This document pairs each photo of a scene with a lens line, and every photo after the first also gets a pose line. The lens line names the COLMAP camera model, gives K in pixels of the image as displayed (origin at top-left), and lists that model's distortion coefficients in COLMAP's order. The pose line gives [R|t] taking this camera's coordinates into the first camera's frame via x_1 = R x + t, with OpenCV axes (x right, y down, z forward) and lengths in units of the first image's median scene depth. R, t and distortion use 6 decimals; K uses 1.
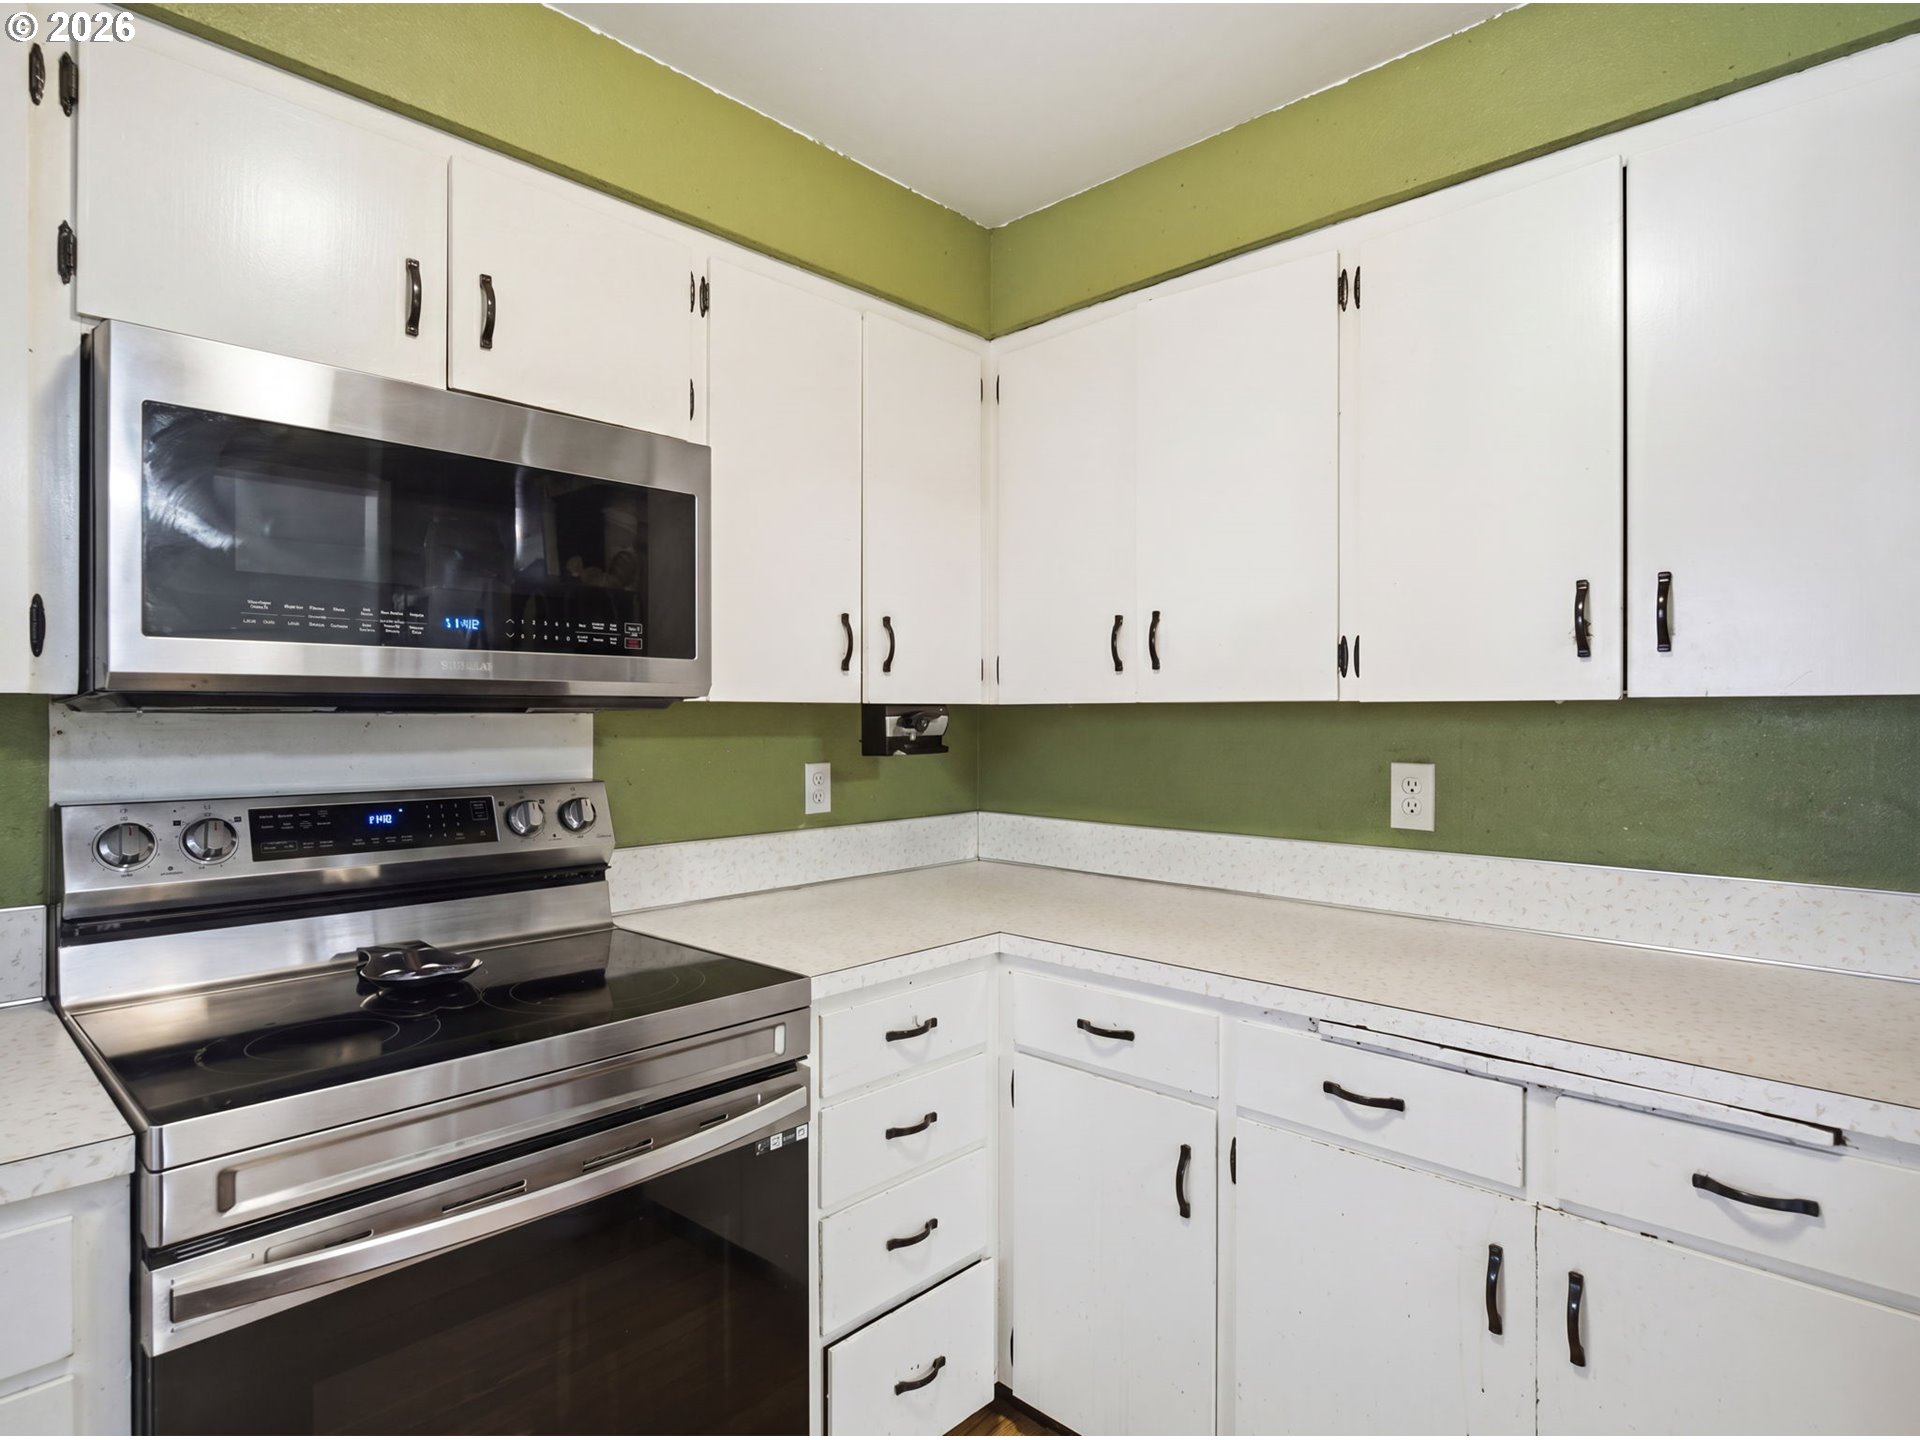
lens RADIAL K [[1046.0, 0, 986.6], [0, 1046.0, 713.7], [0, 0, 1]] dist [-0.001806, 0.000073]
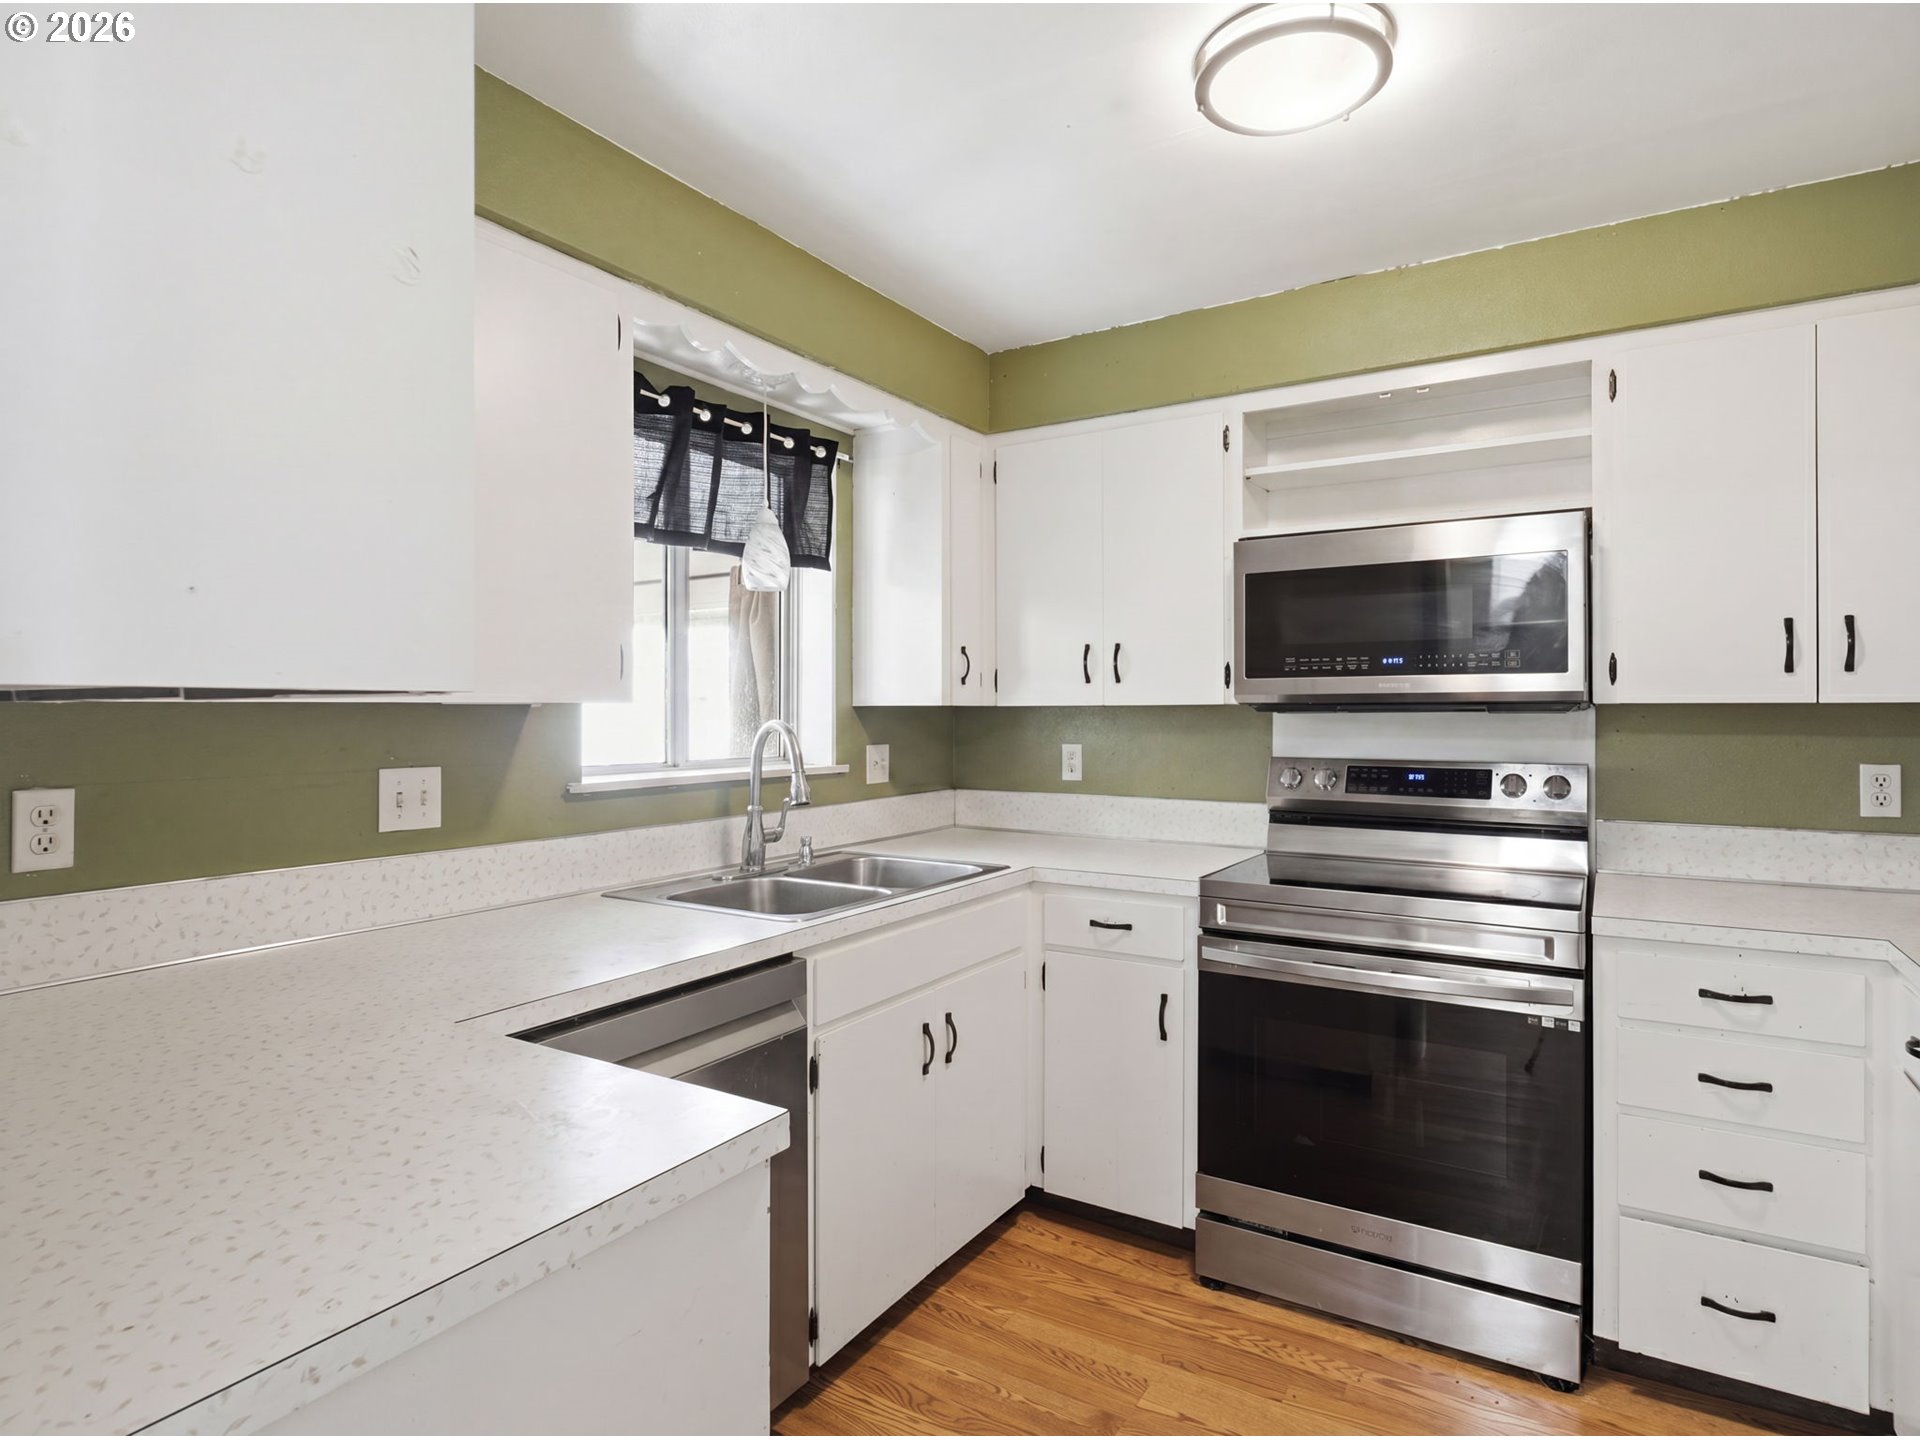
lens RADIAL K [[1046.0, 0, 986.6], [0, 1046.0, 713.7], [0, 0, 1]] dist [-0.001806, 0.000073]
pose [[0.206805, -0.003004, -0.978378, 0.859748], [0.000533, 0.999995, -0.002958, 0.004370], [0.978382, 0.000091, 0.206806, -0.008443]]
